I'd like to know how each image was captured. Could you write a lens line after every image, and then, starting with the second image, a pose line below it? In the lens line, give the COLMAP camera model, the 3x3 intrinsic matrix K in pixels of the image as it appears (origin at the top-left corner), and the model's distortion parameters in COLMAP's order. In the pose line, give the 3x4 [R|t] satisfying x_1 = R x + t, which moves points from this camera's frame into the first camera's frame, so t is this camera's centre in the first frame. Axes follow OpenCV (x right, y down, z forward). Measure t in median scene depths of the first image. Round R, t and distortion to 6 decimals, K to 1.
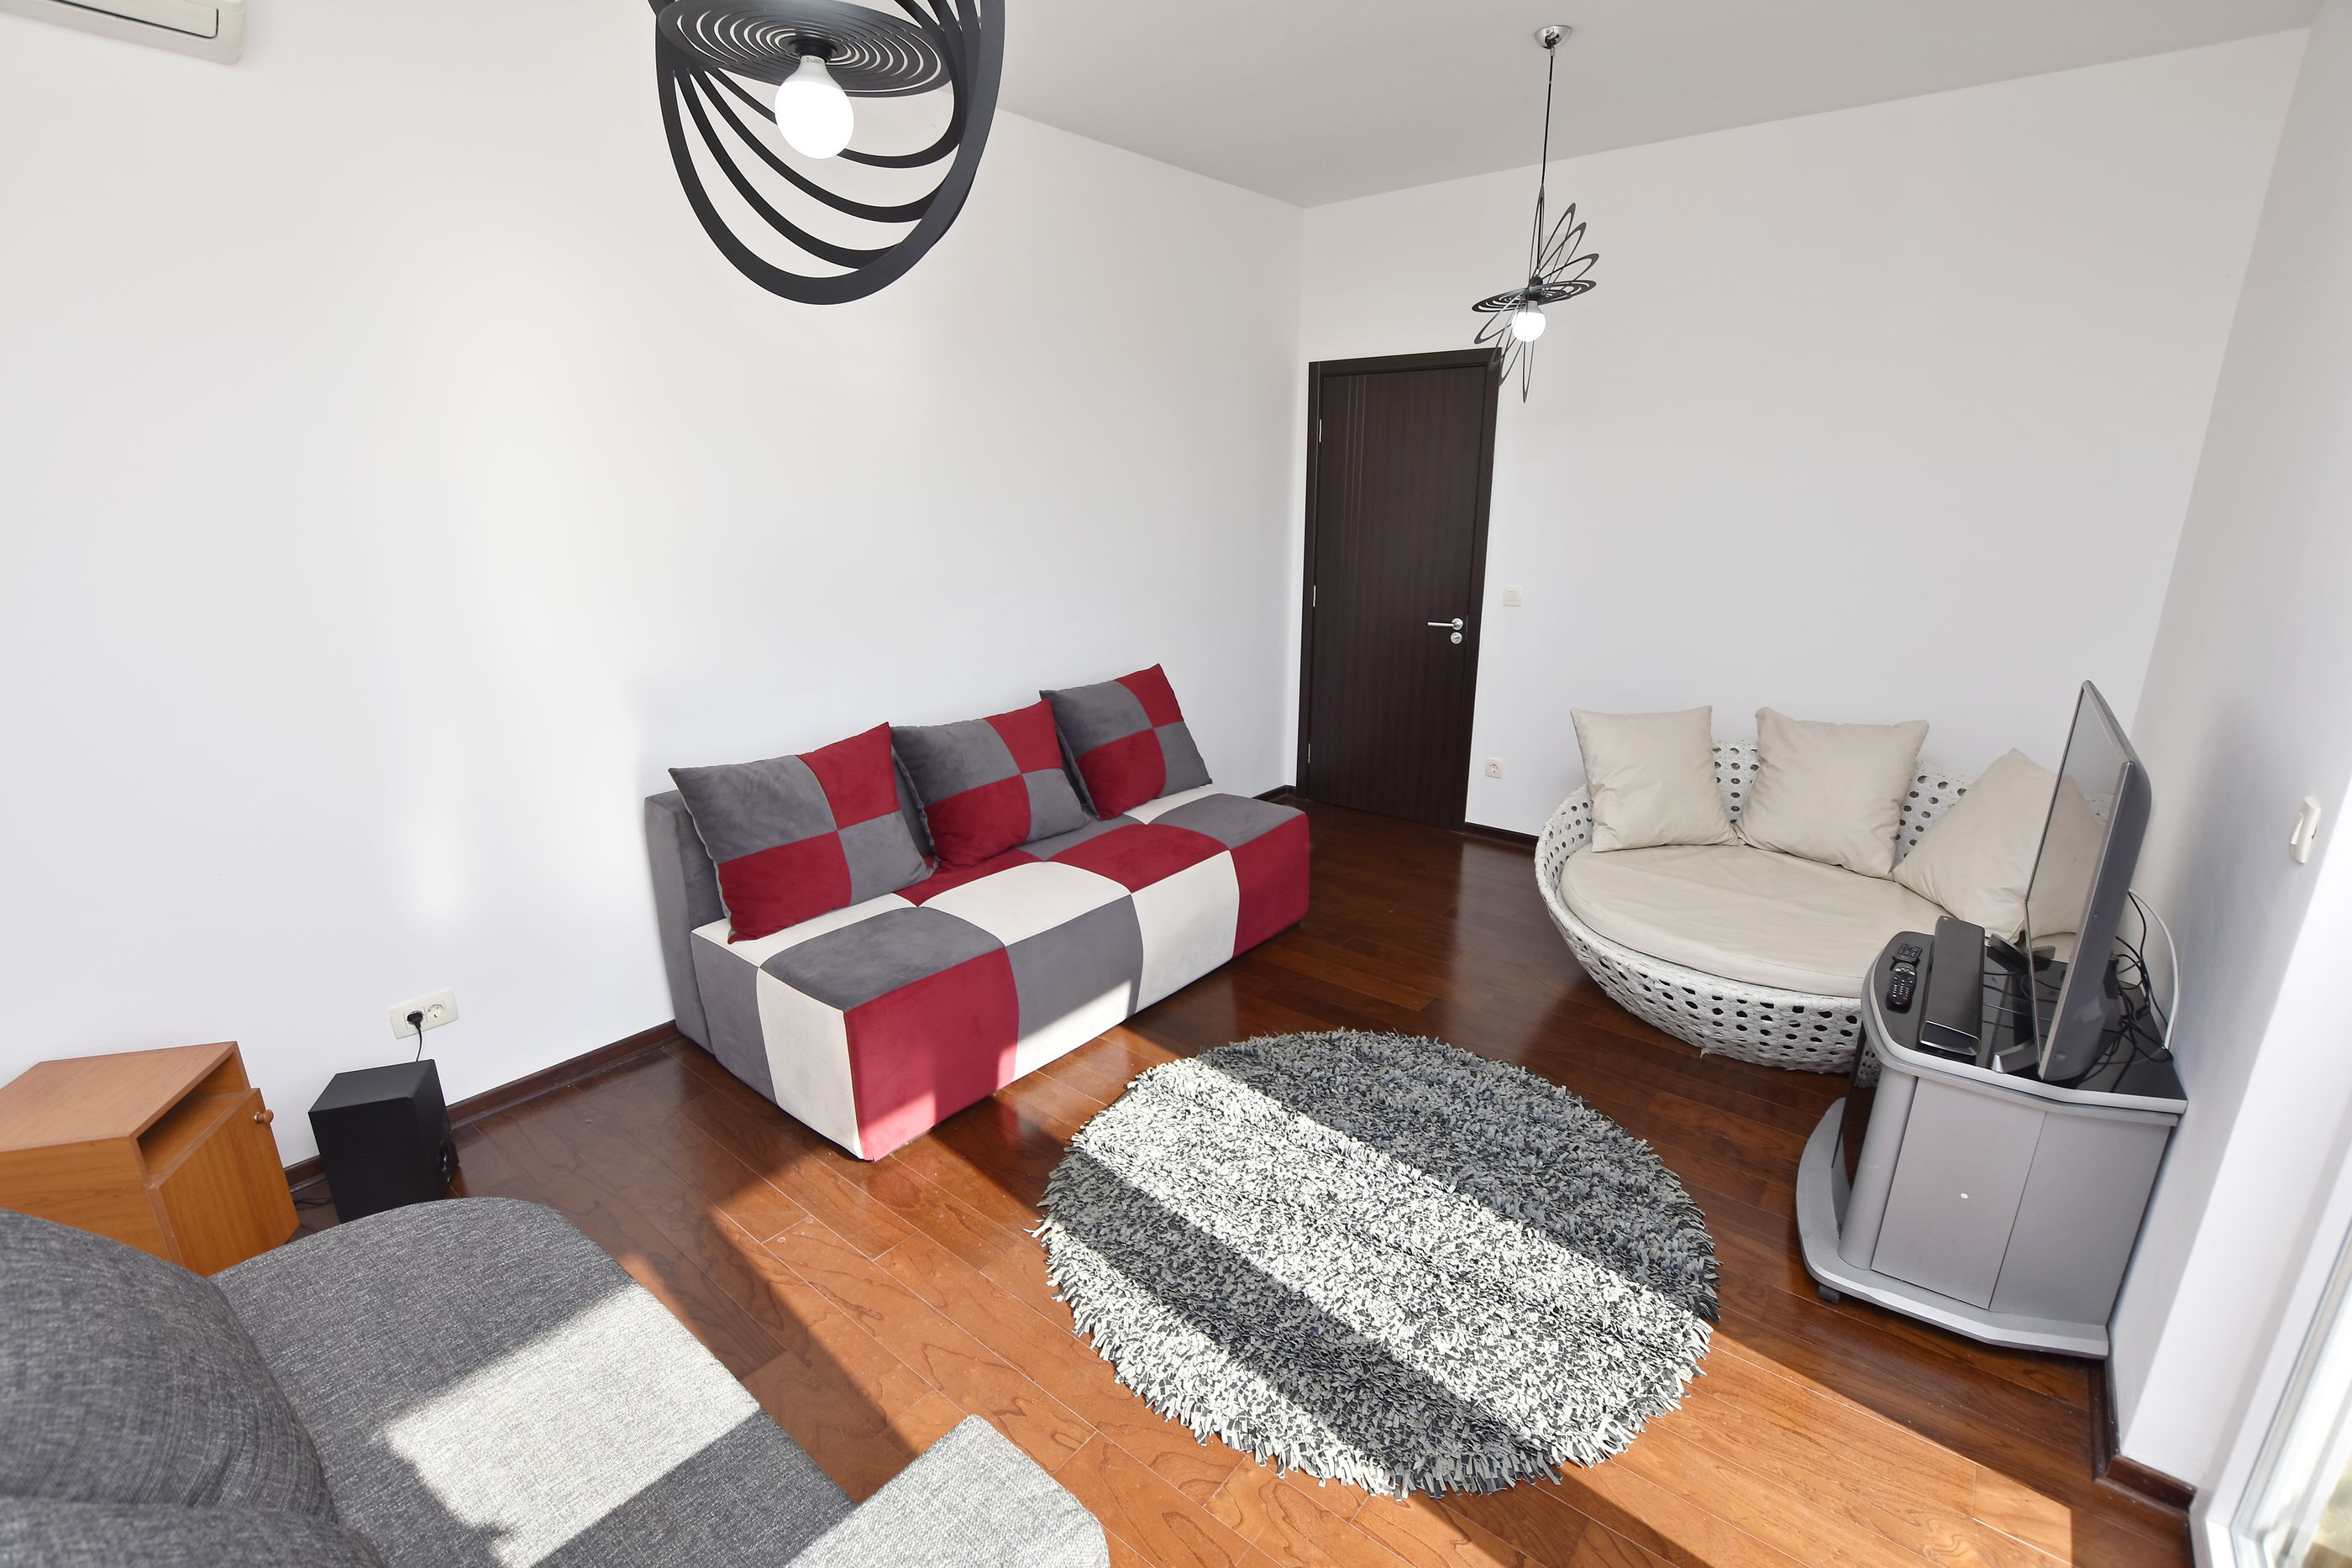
lens RADIAL K [[1040.1, 0, 1176.5], [0, 1040.1, 787.9], [0, 0, 1]] dist [-0.035880, 0.006422]
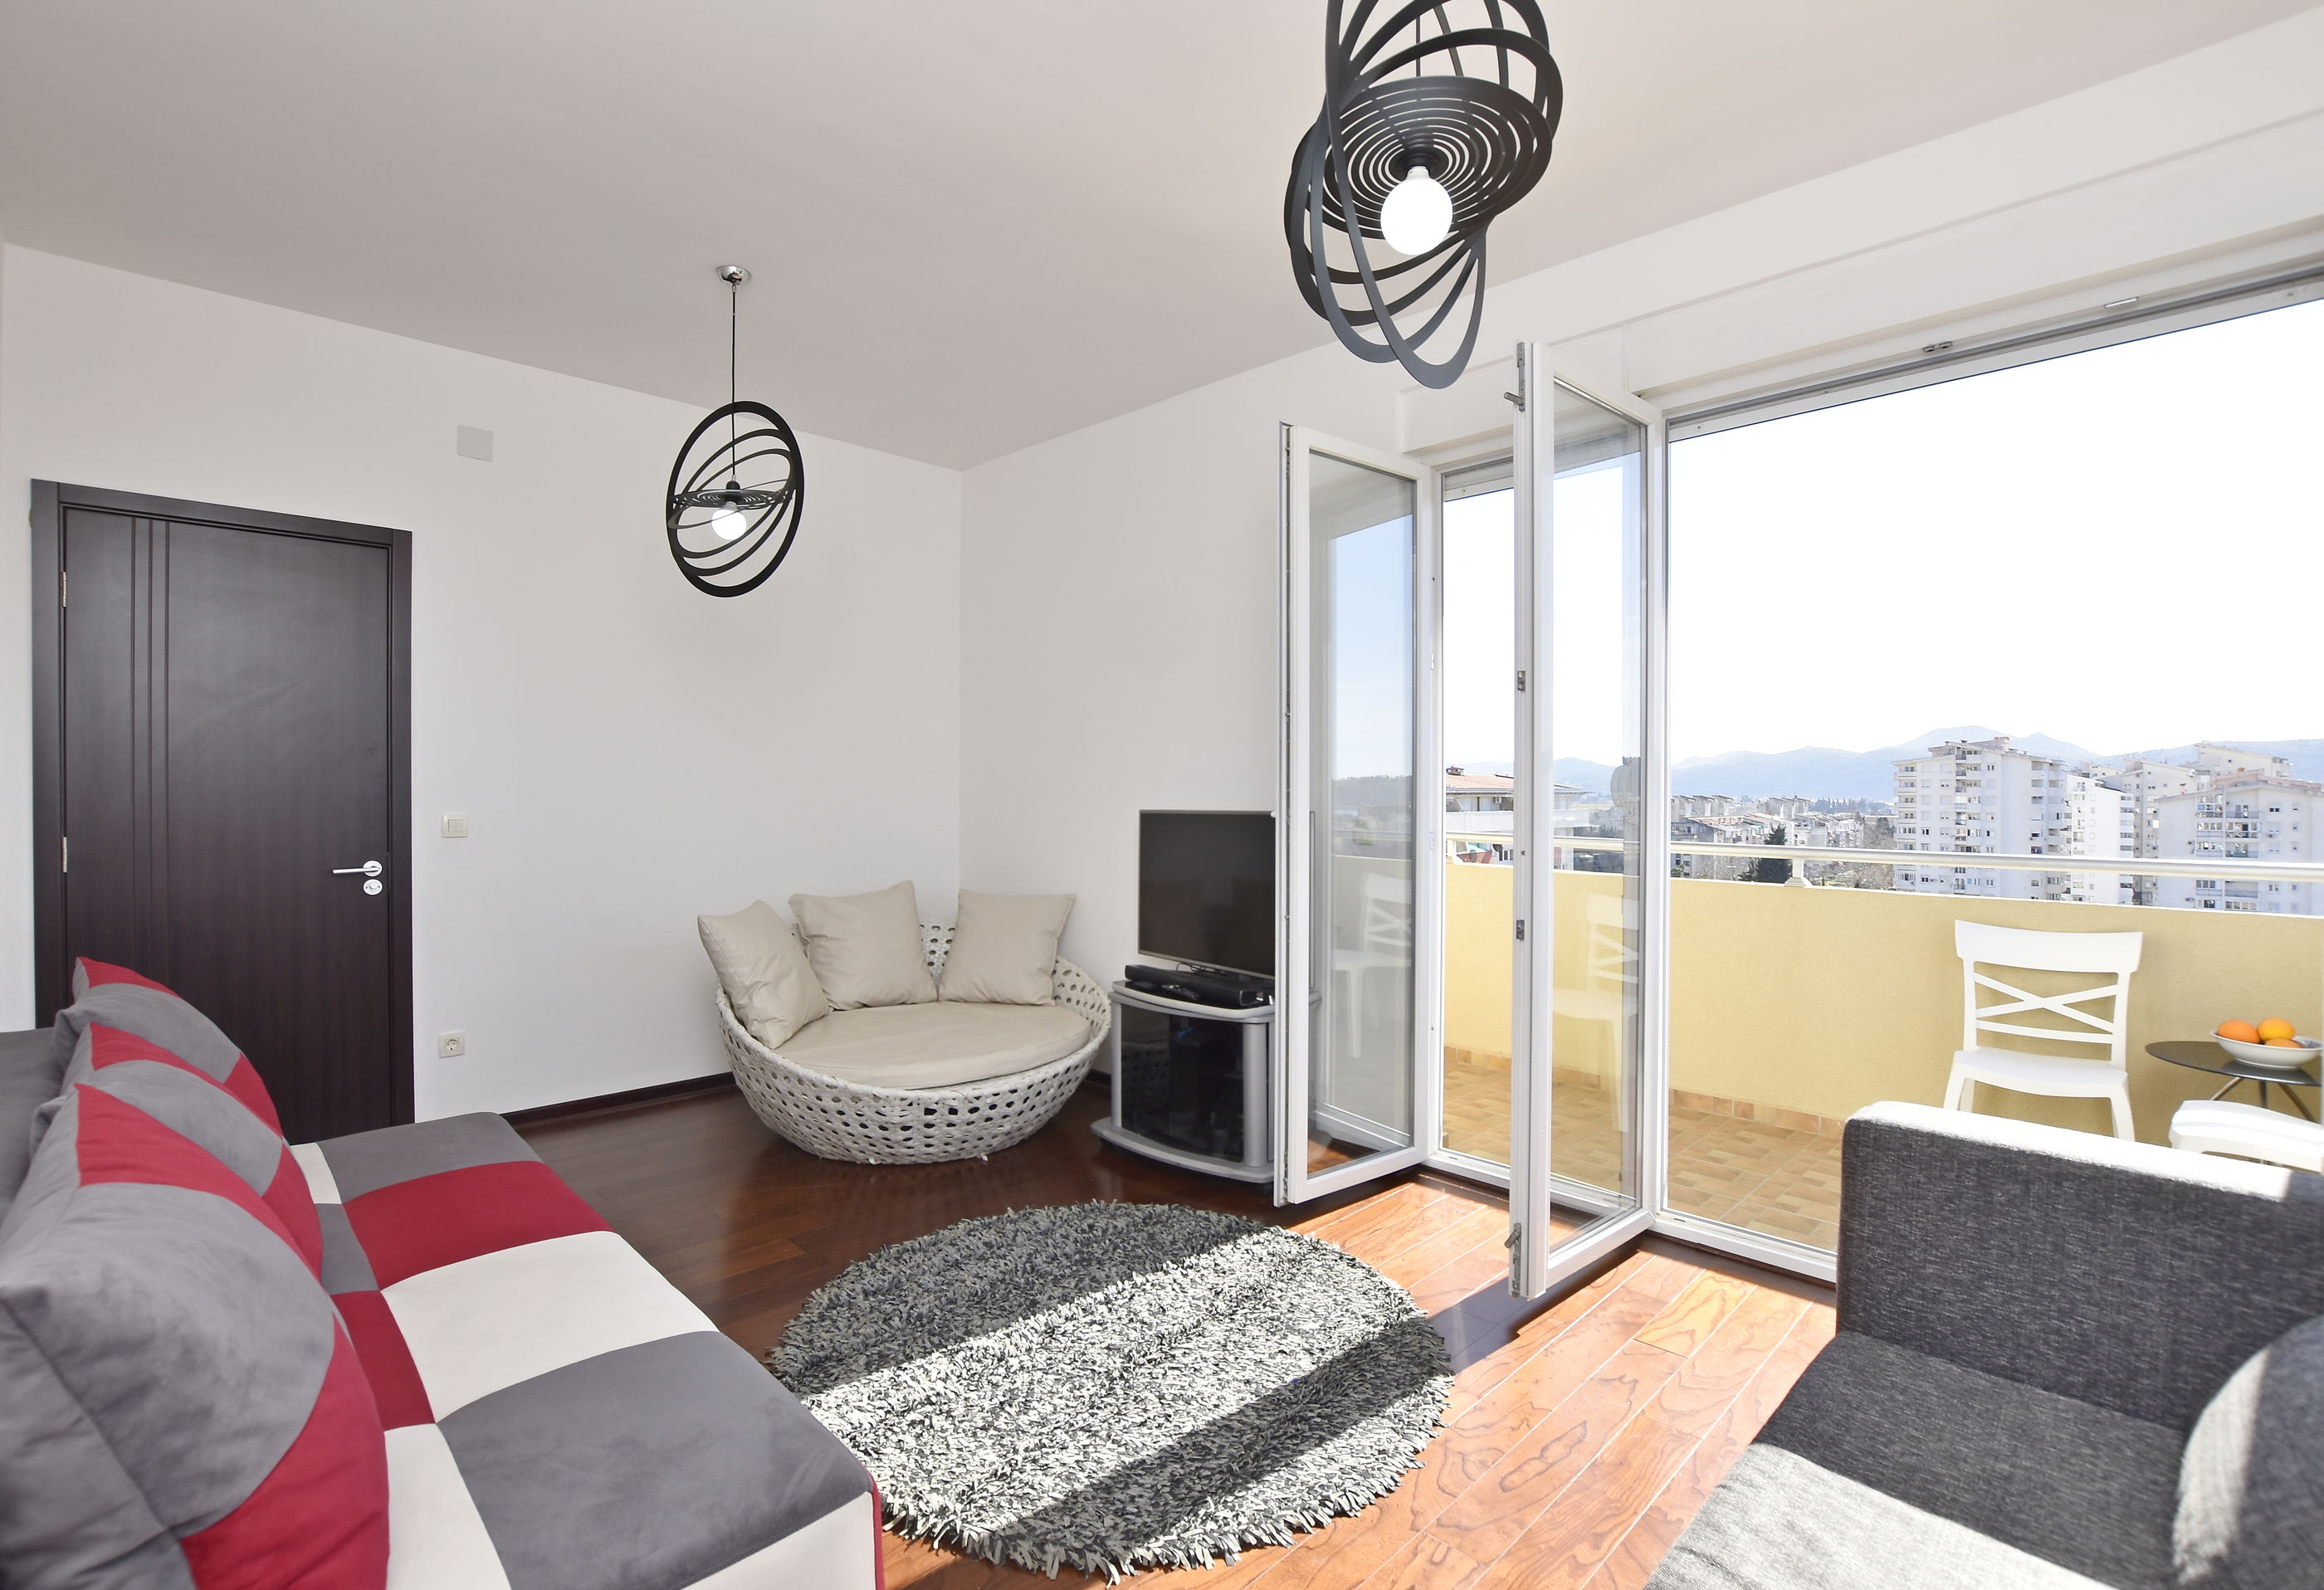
lens RADIAL K [[1048.5, 0, 1170.1], [0, 1048.5, 816.0], [0, 0, 1]] dist [-0.033959, 0.000086]
pose [[0.105810, -0.023088, 0.994118, -0.676464], [0.272654, 0.962089, -0.006676, -0.053683], [-0.956276, 0.271757, 0.108093, 0.592209]]
